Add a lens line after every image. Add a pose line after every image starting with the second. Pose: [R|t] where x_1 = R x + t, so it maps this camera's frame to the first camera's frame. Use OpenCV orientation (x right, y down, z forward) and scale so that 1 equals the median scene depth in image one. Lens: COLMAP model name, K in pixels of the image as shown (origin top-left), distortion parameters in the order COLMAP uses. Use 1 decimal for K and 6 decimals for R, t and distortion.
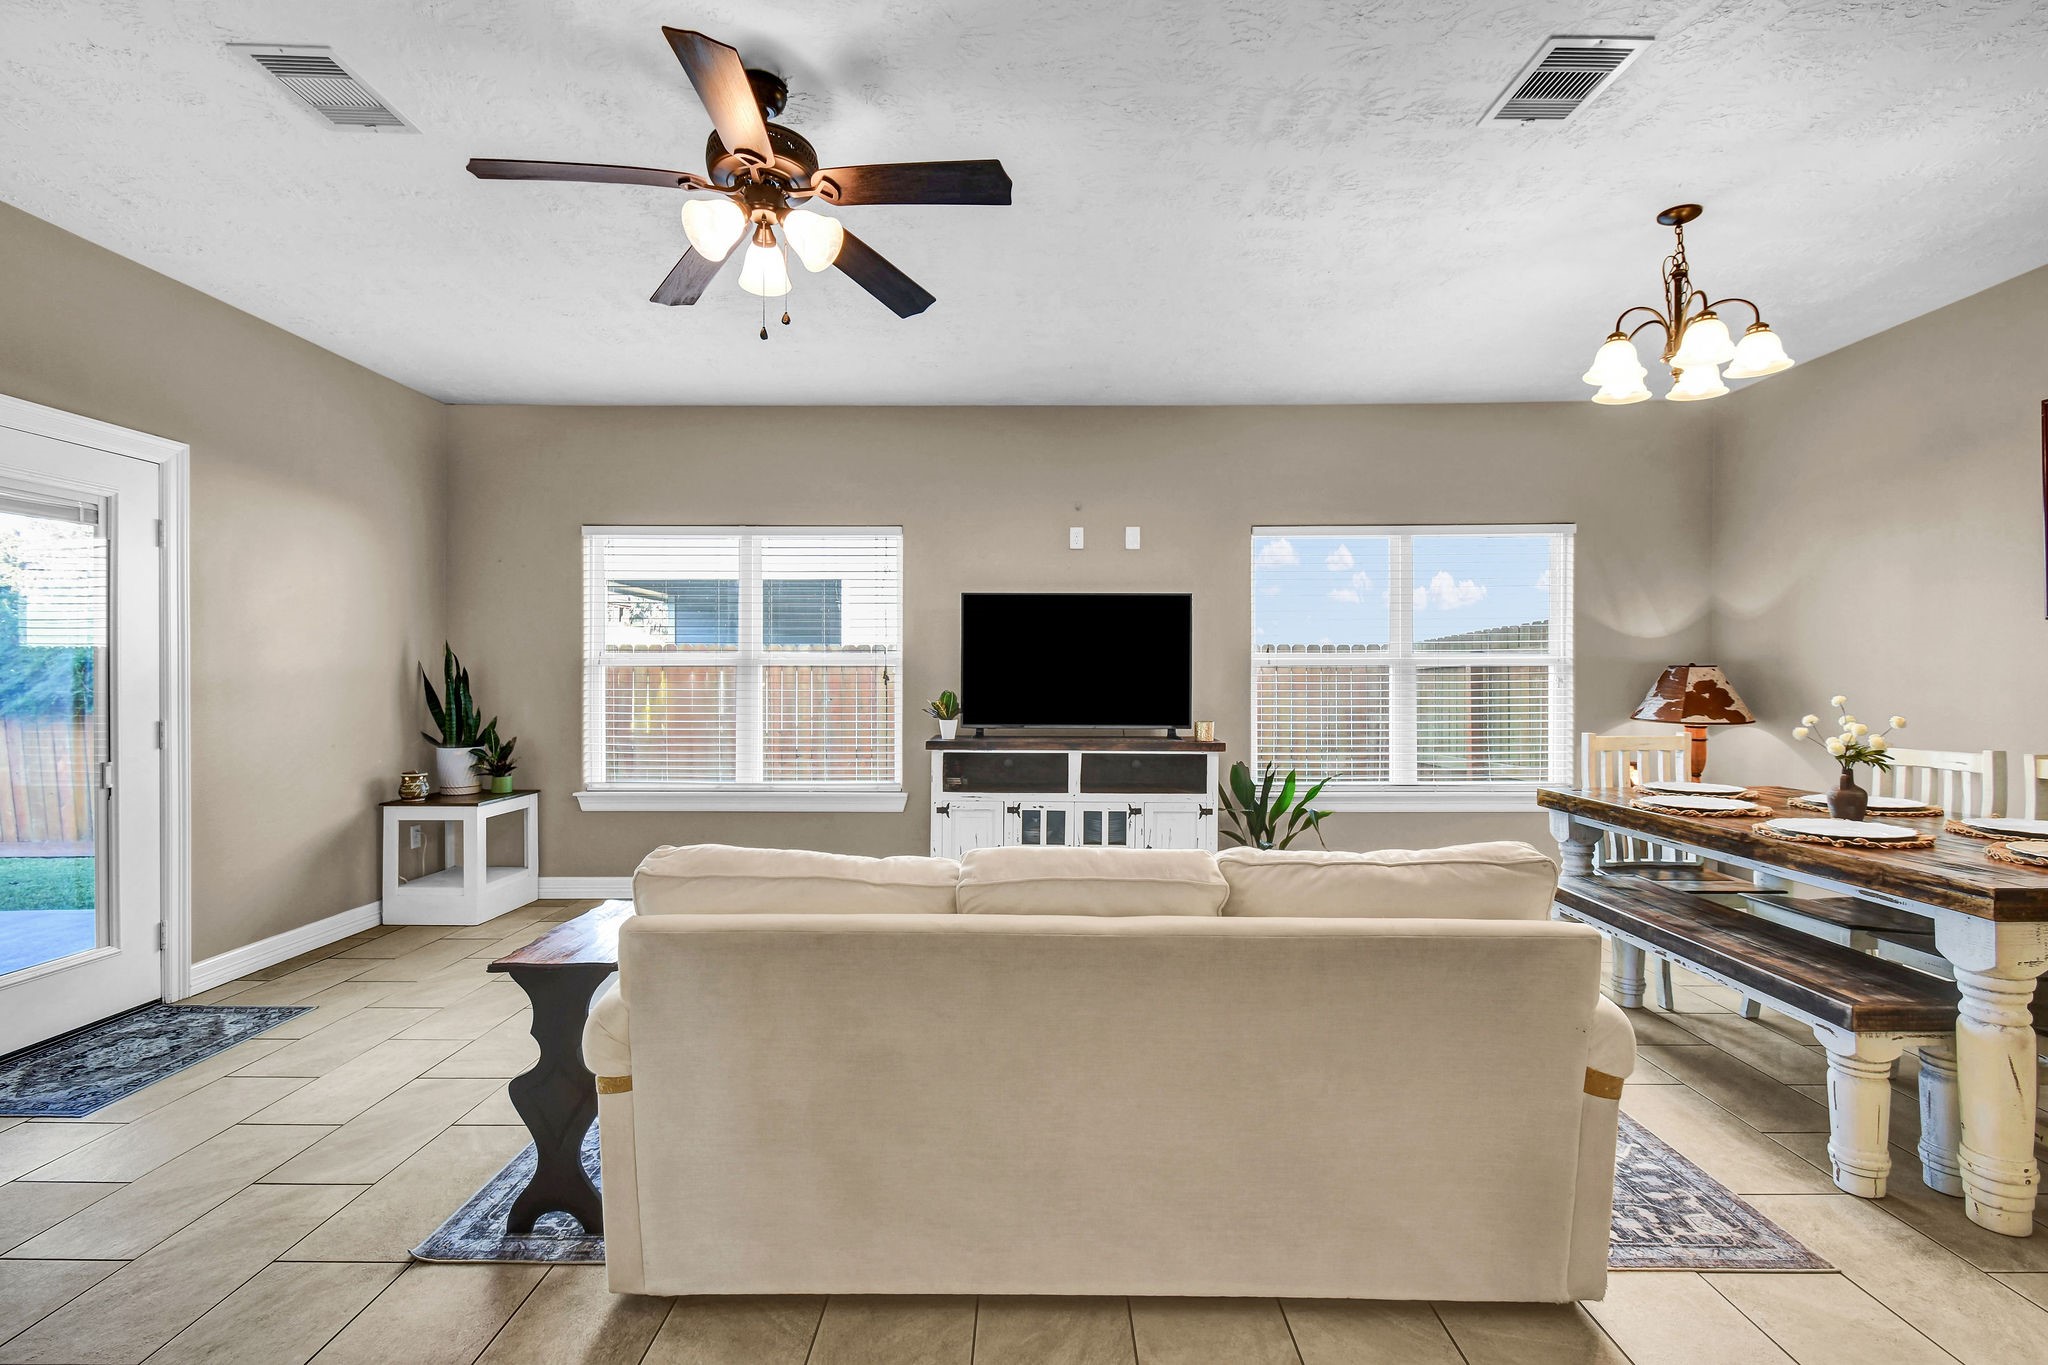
lens RADIAL K [[915.6, 0, 1032.4], [0, 915.6, 675.2], [0, 0, 1]] dist [0.006713, -0.005738]
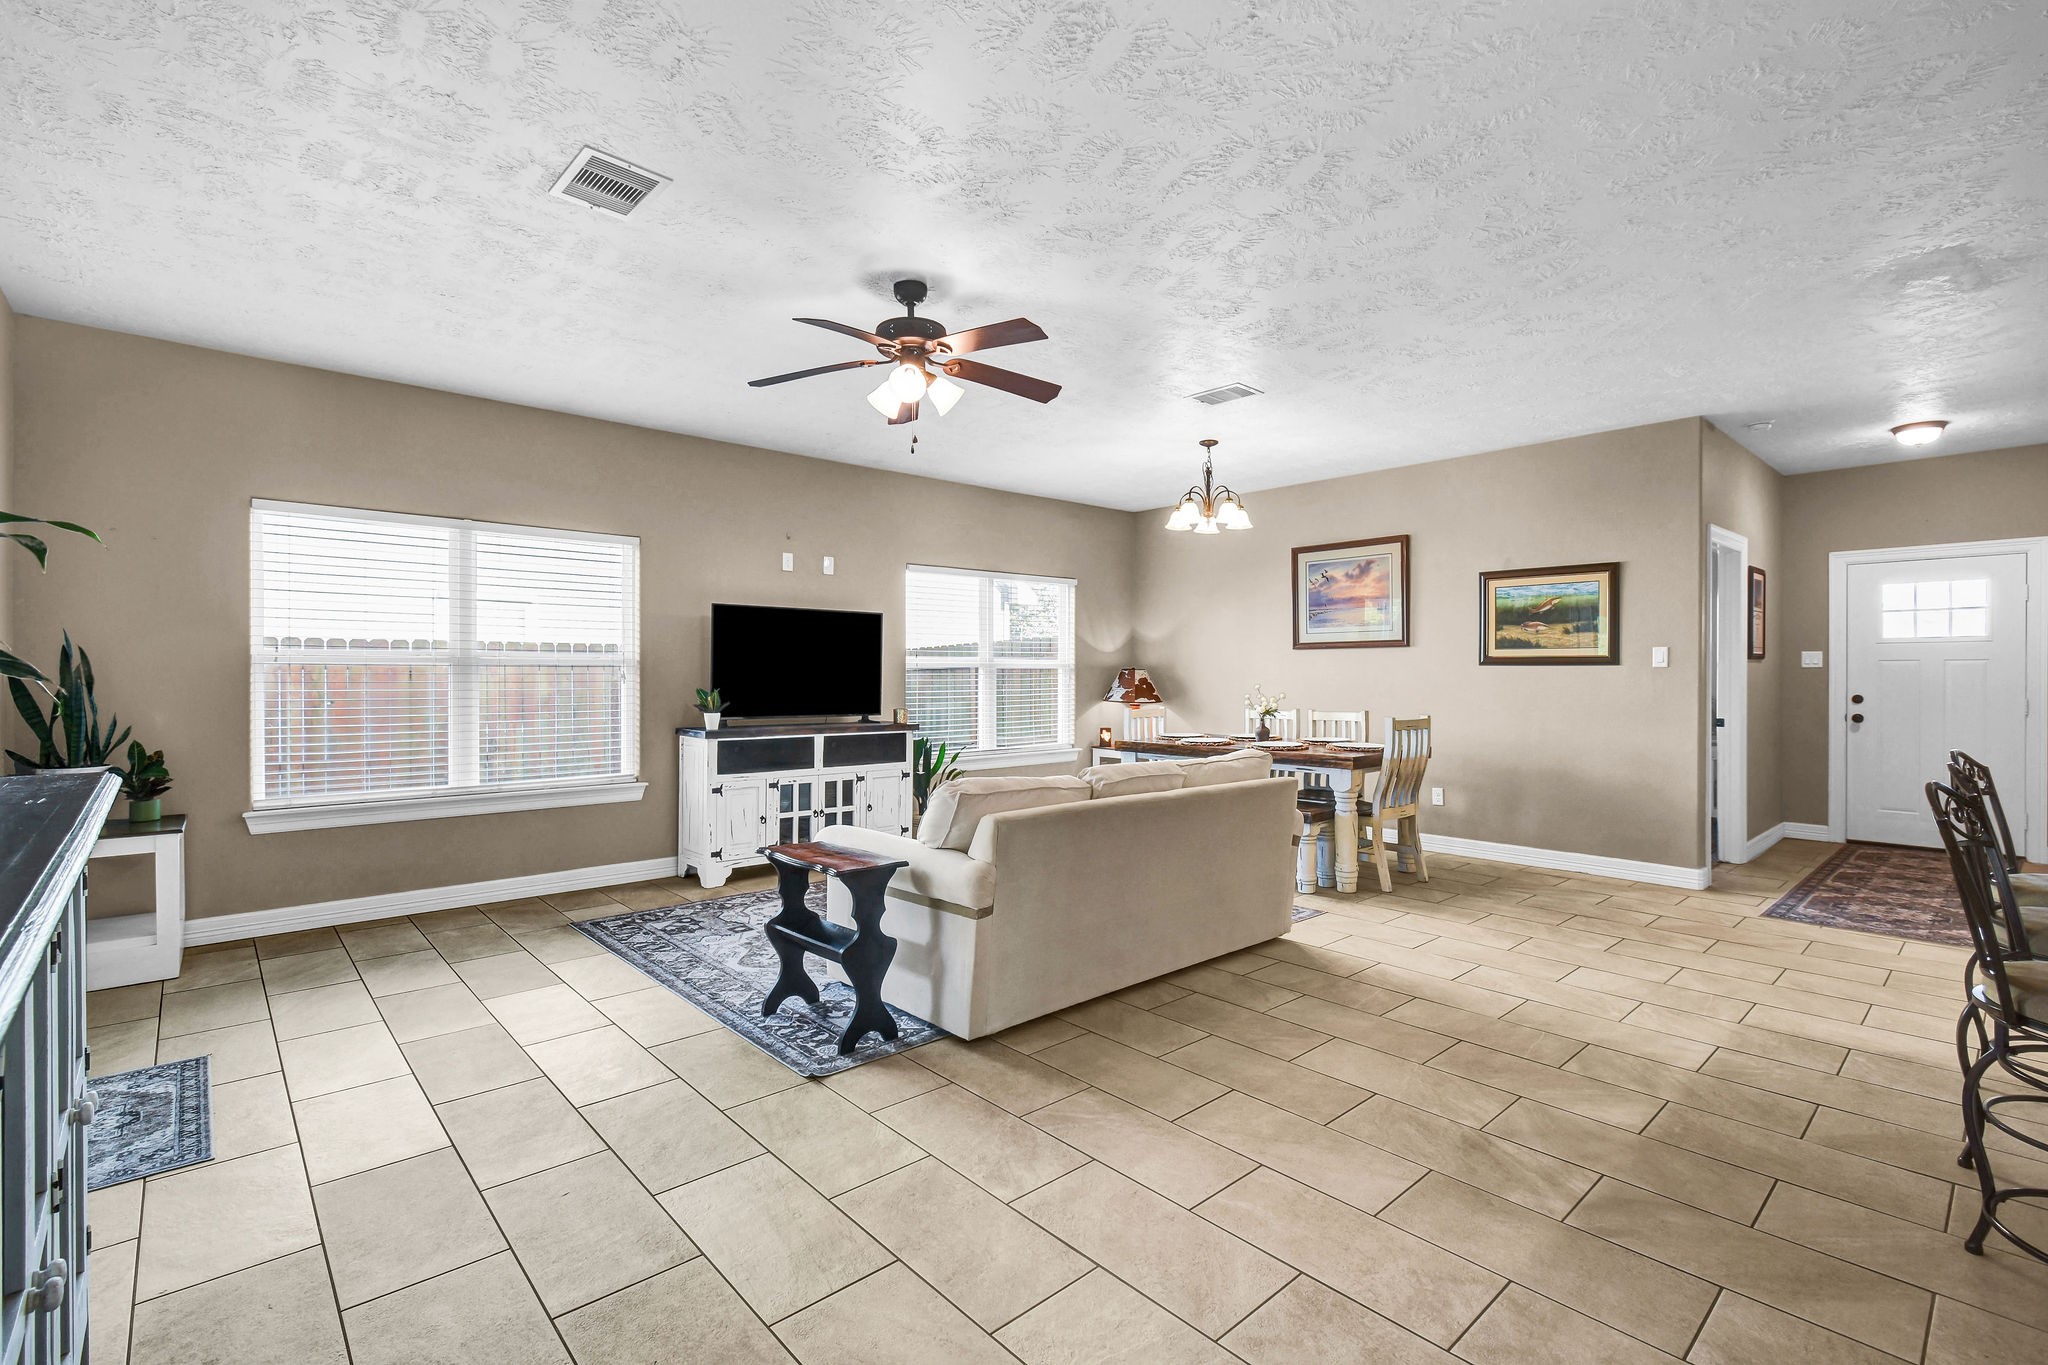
lens RADIAL K [[915.6, 0, 1032.4], [0, 915.6, 675.2], [0, 0, 1]] dist [0.006713, -0.005738]
pose [[0.734773, -0.000102, 0.678313, -0.577006], [-0.001441, 0.999997, 0.001711, -0.001669], [-0.678312, -0.002235, 0.734771, -0.123179]]
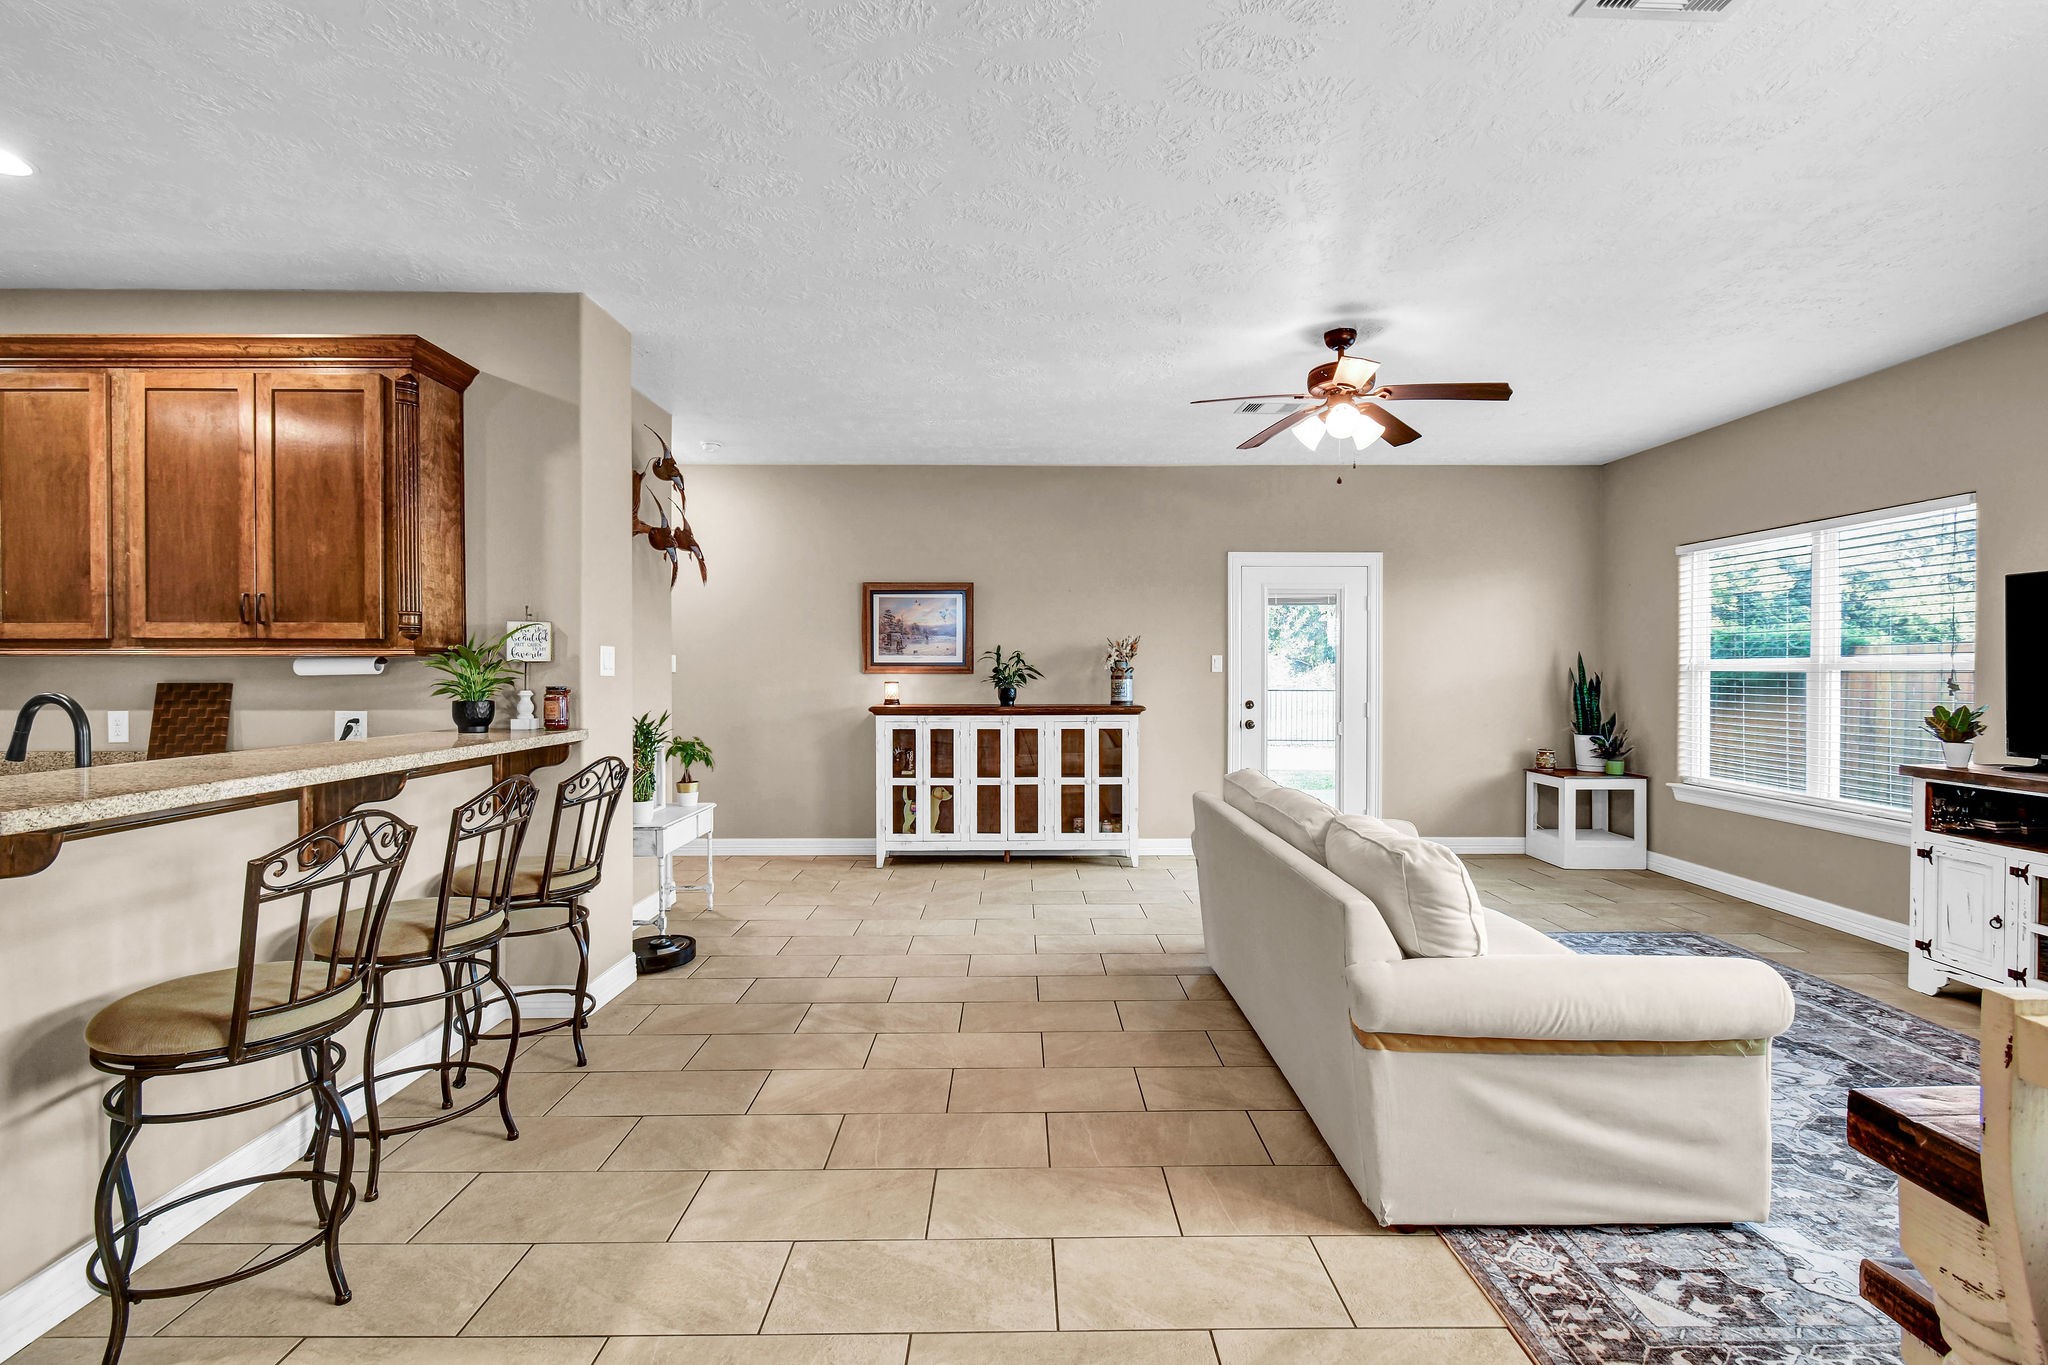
lens RADIAL K [[930.5, 0, 1030.4], [0, 930.5, 679.7], [0, 0, 1]] dist [0.000001, -0.000131]
pose [[0.019267, 0.011576, -0.999747, 0.681476], [0.001800, 0.999931, 0.011613, -0.015497], [0.999813, -0.002023, 0.019244, 0.194808]]
